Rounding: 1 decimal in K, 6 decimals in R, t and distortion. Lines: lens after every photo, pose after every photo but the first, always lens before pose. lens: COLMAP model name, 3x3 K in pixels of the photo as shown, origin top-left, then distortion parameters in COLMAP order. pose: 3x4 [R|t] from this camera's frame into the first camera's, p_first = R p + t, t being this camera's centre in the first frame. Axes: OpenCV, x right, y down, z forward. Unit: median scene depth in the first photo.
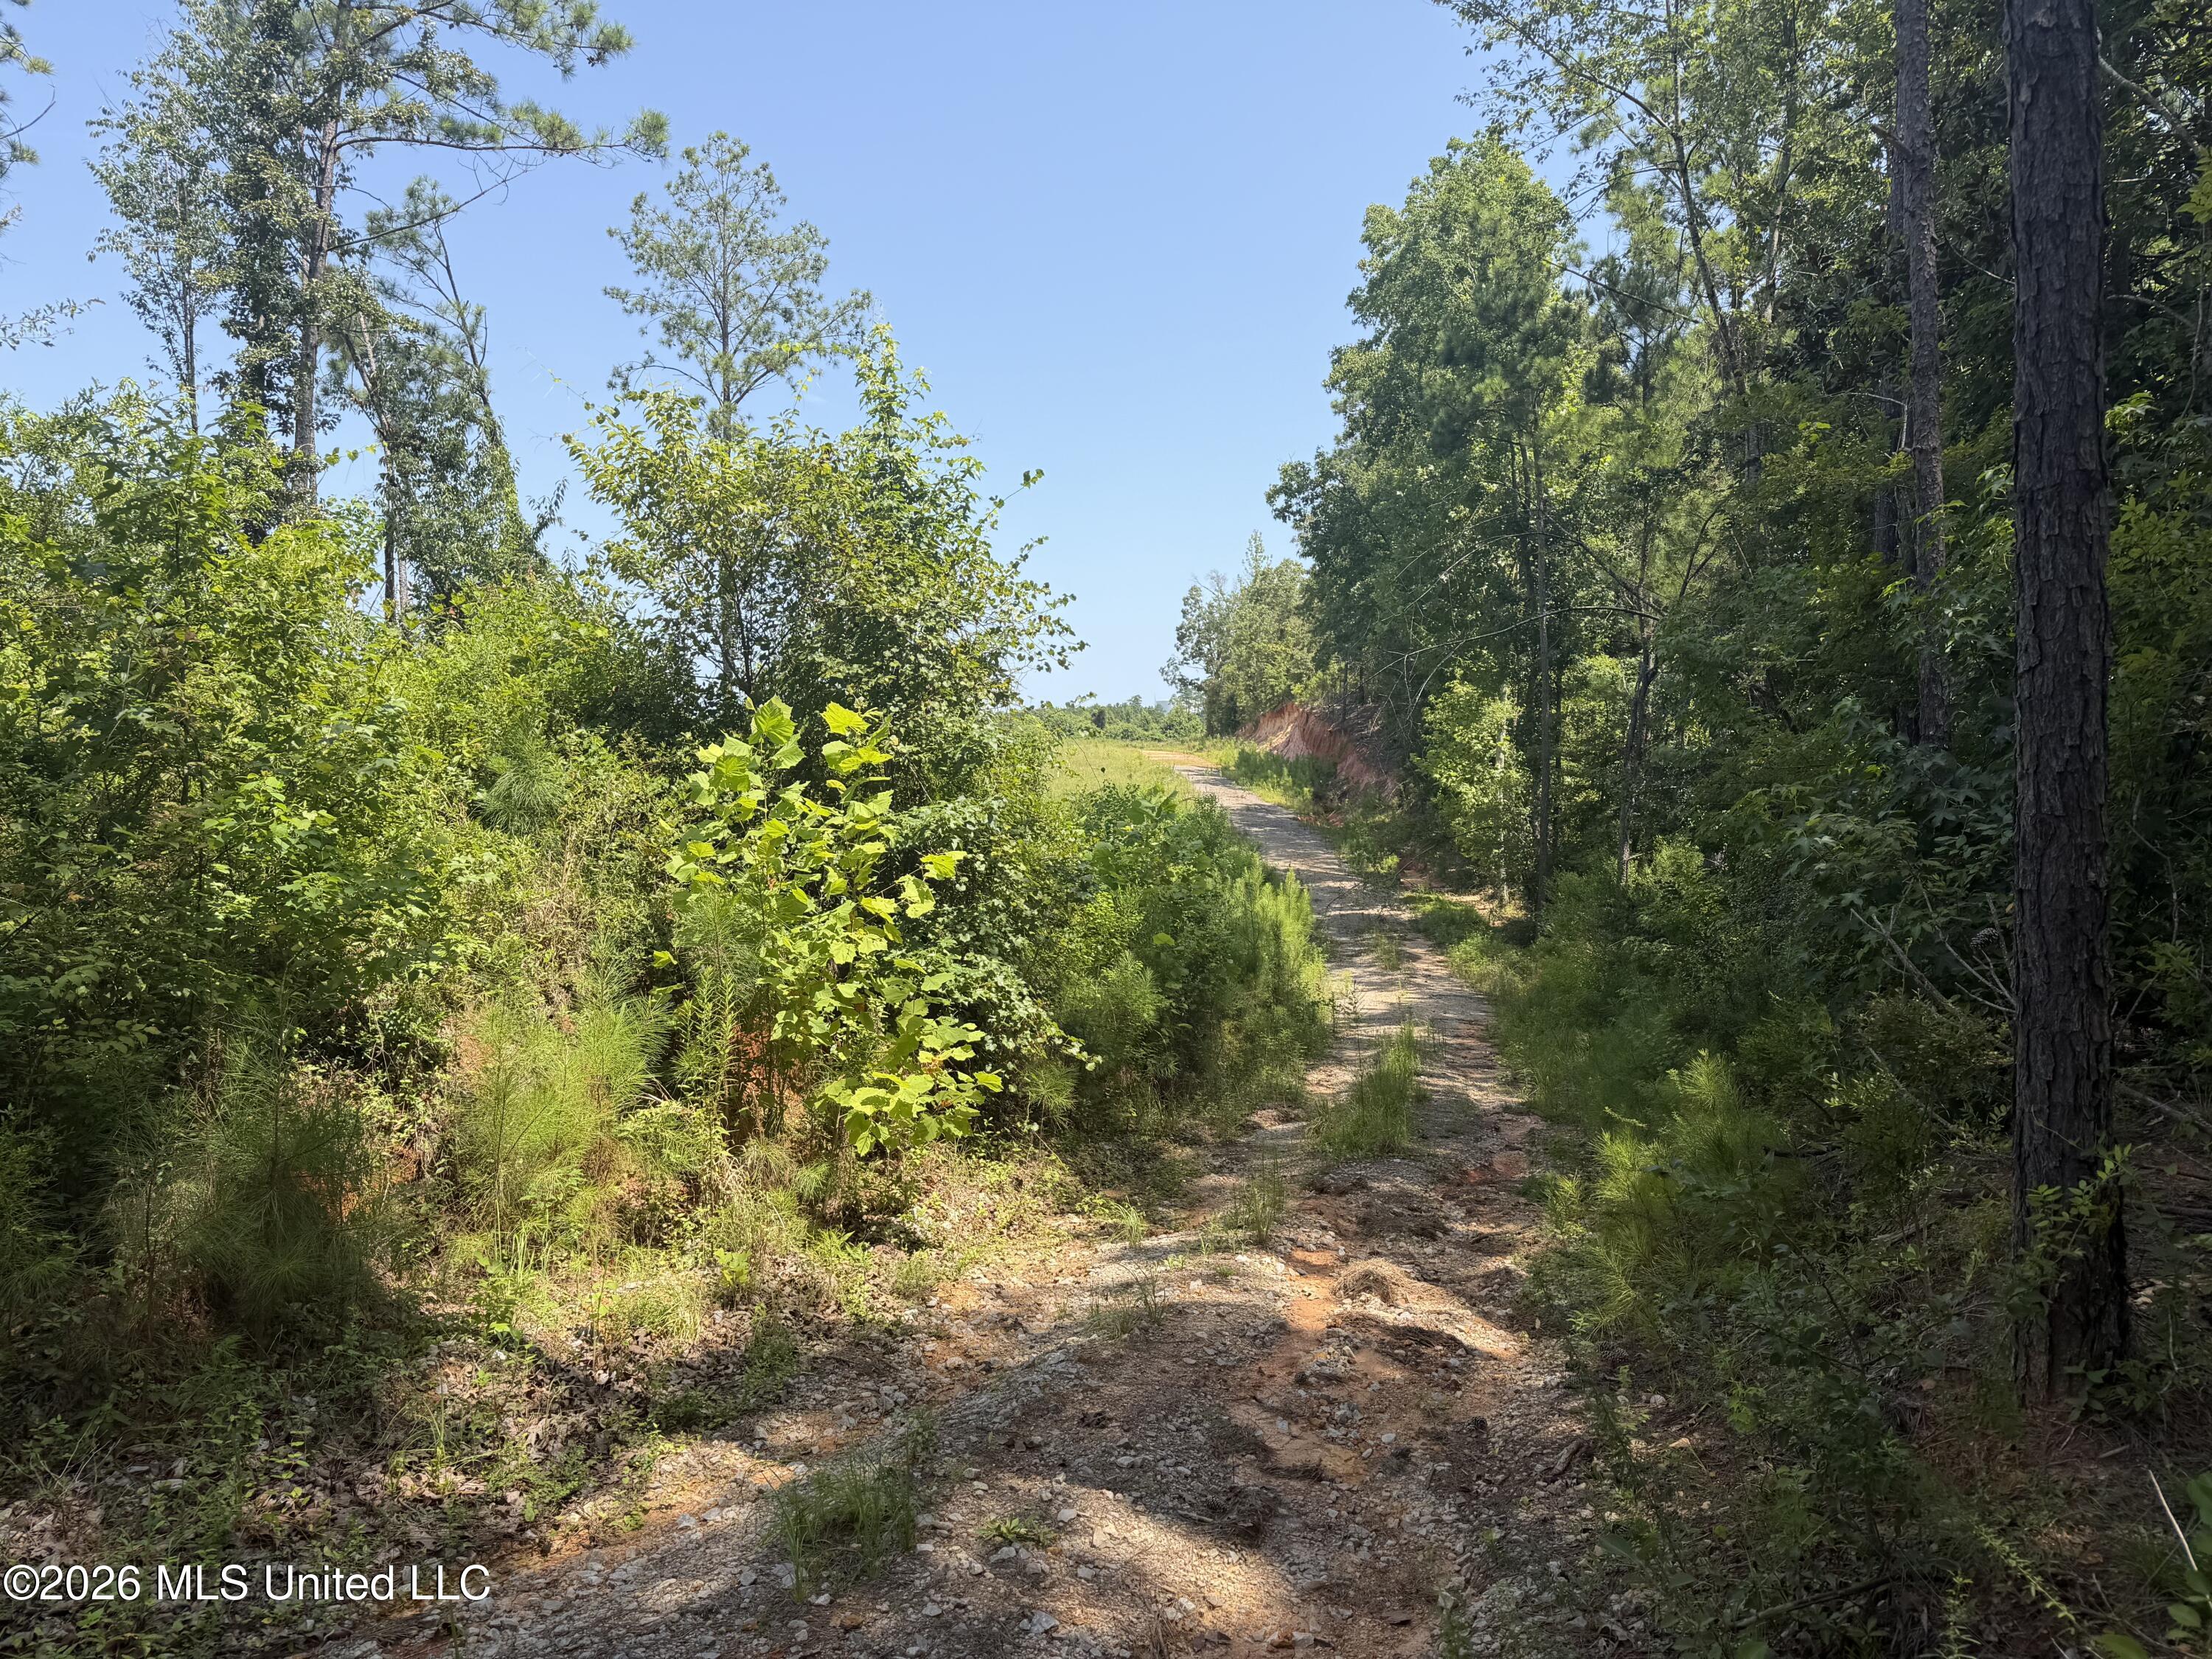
lens RADIAL K [[1548.0, 0, 1101.4], [0, 1548.0, 834.7], [0, 0, 1]] dist [0.041831, -0.003697]
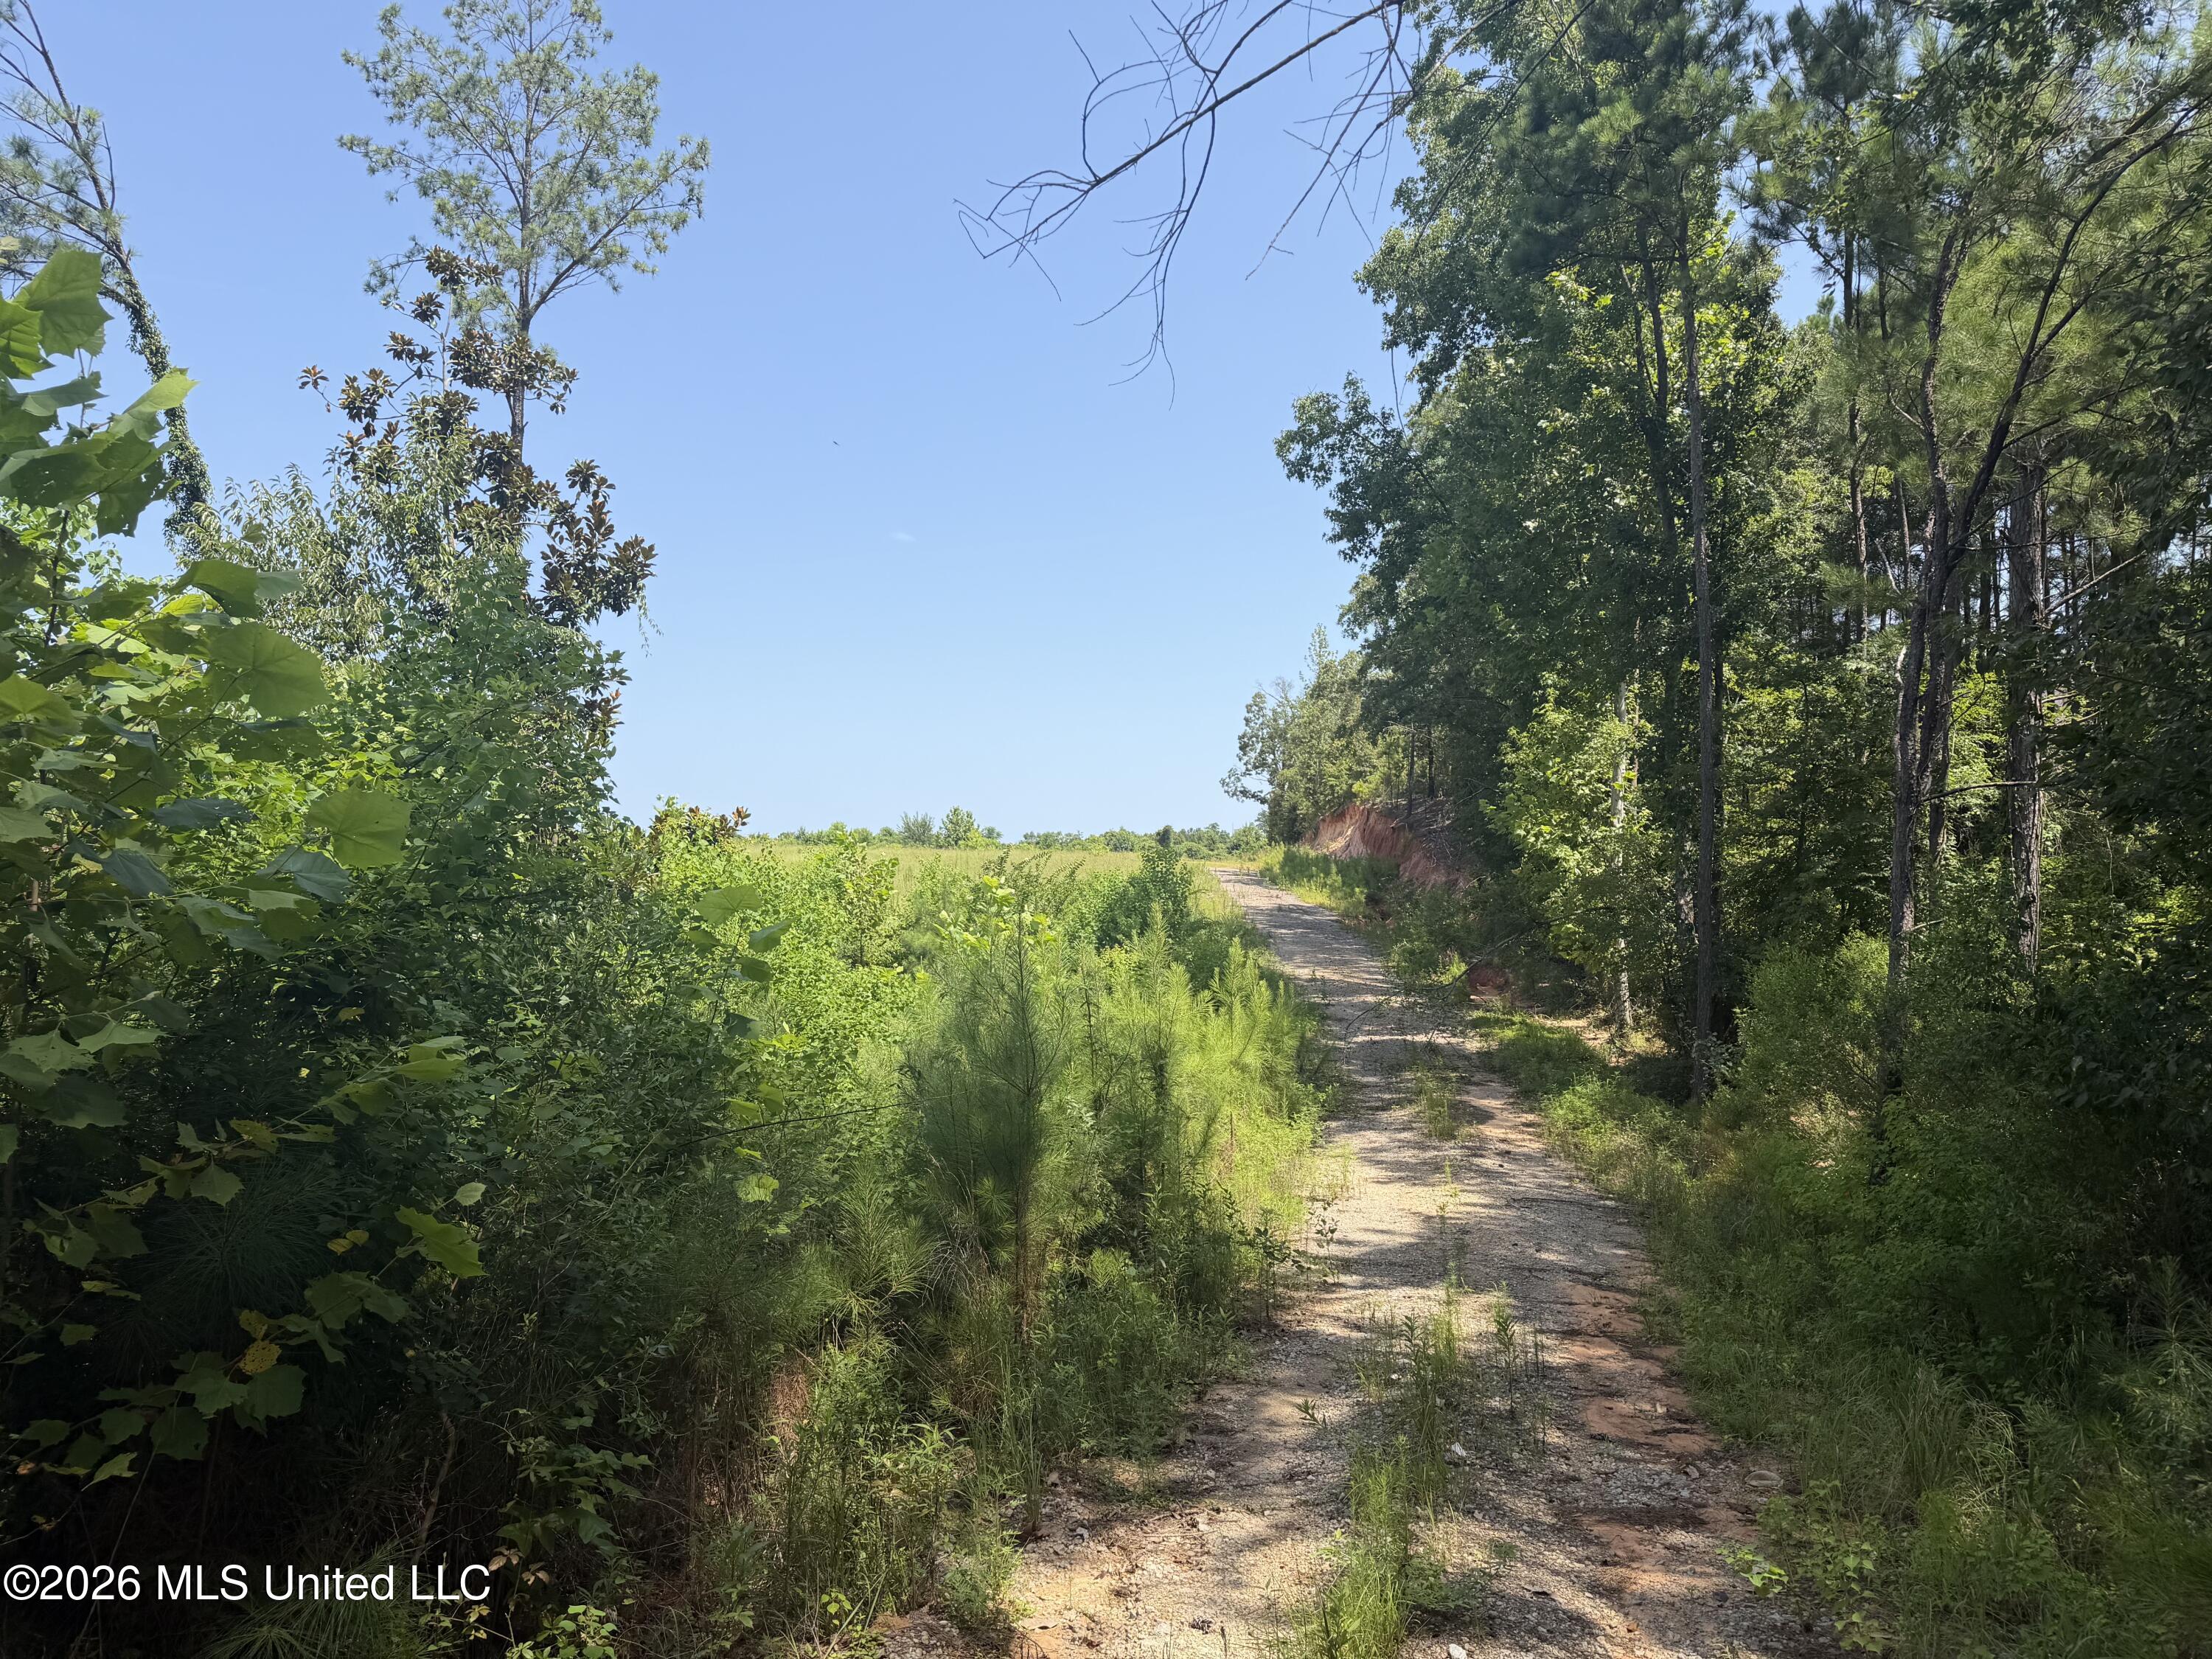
lens RADIAL K [[1548.0, 0, 1112.4], [0, 1548.0, 822.8], [0, 0, 1]] dist [0.041831, -0.003697]
pose [[0.998820, 0.014705, -0.046276, 0.068914], [-0.018893, 0.995634, -0.091406, 0.020115], [0.044729, 0.092173, 0.994738, 0.315429]]
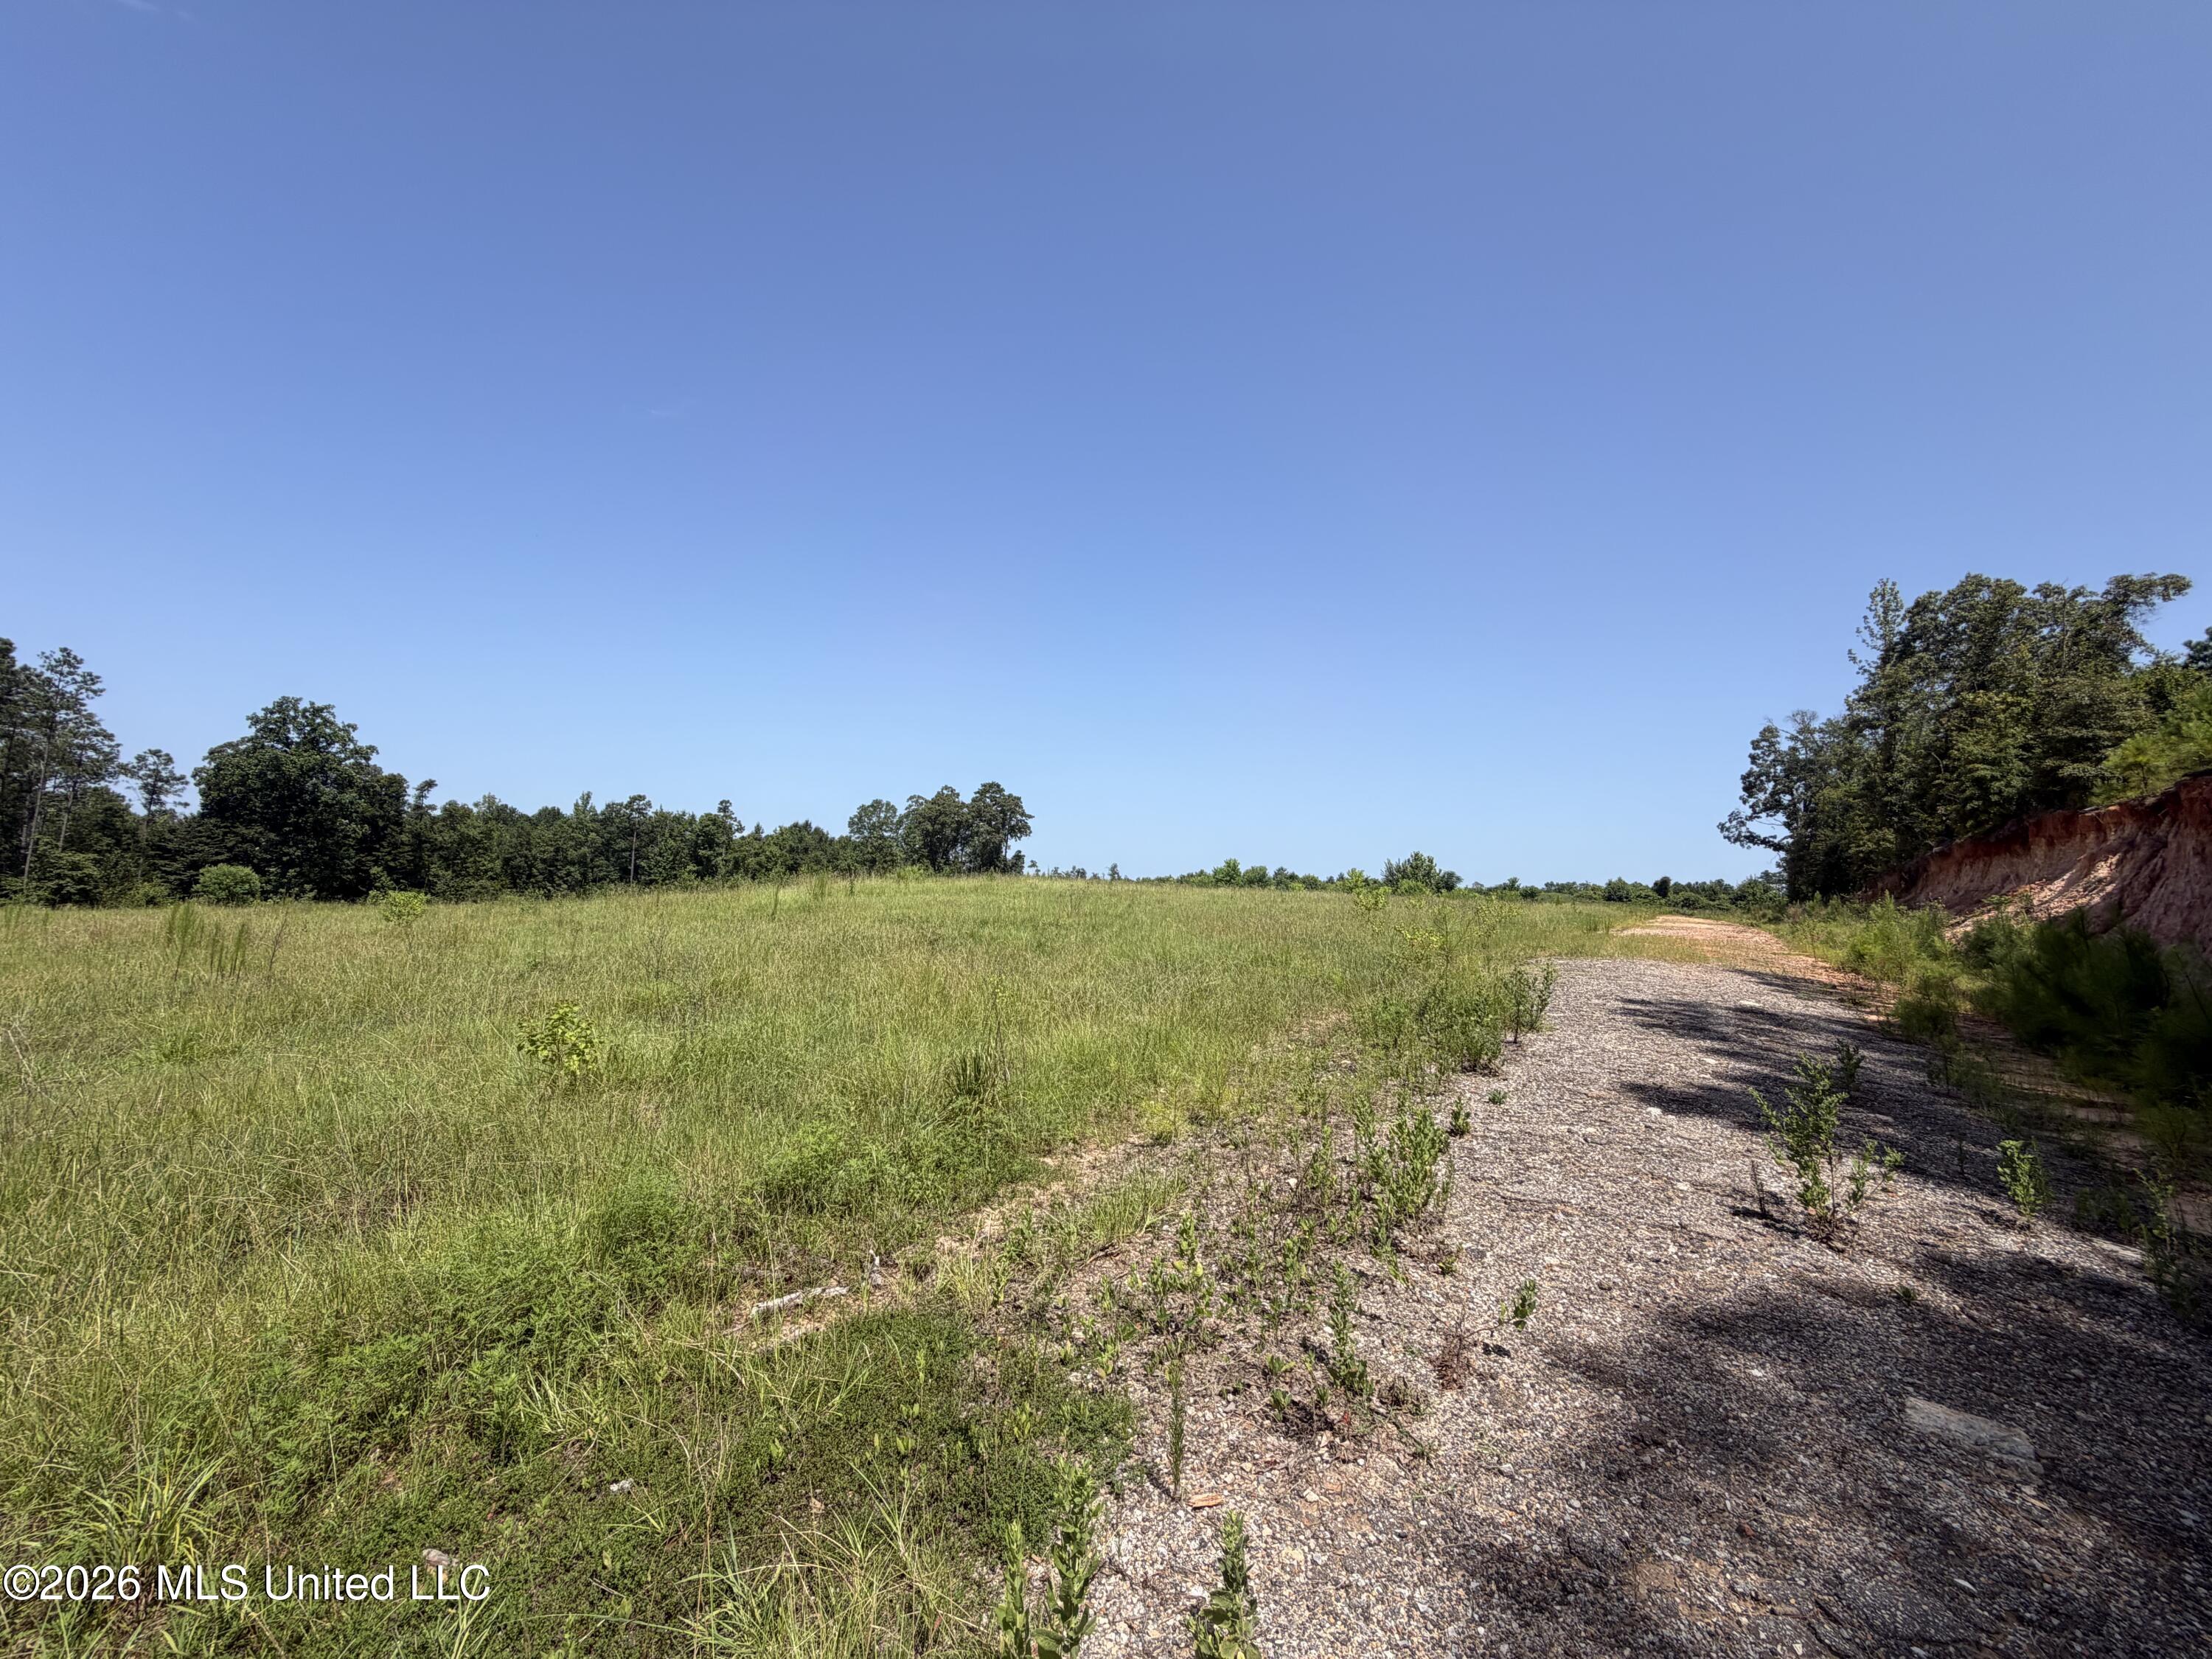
lens RADIAL K [[891.5, 0, 1109.6], [0, 891.5, 831.3], [0, 0, 1]] dist [-0.001002, -0.000117]
pose [[0.834841, 0.003603, -0.550480, 0.117842], [-0.078520, 0.990533, -0.112598, -0.094759], [0.544863, 0.137225, 0.827221, 1.755349]]
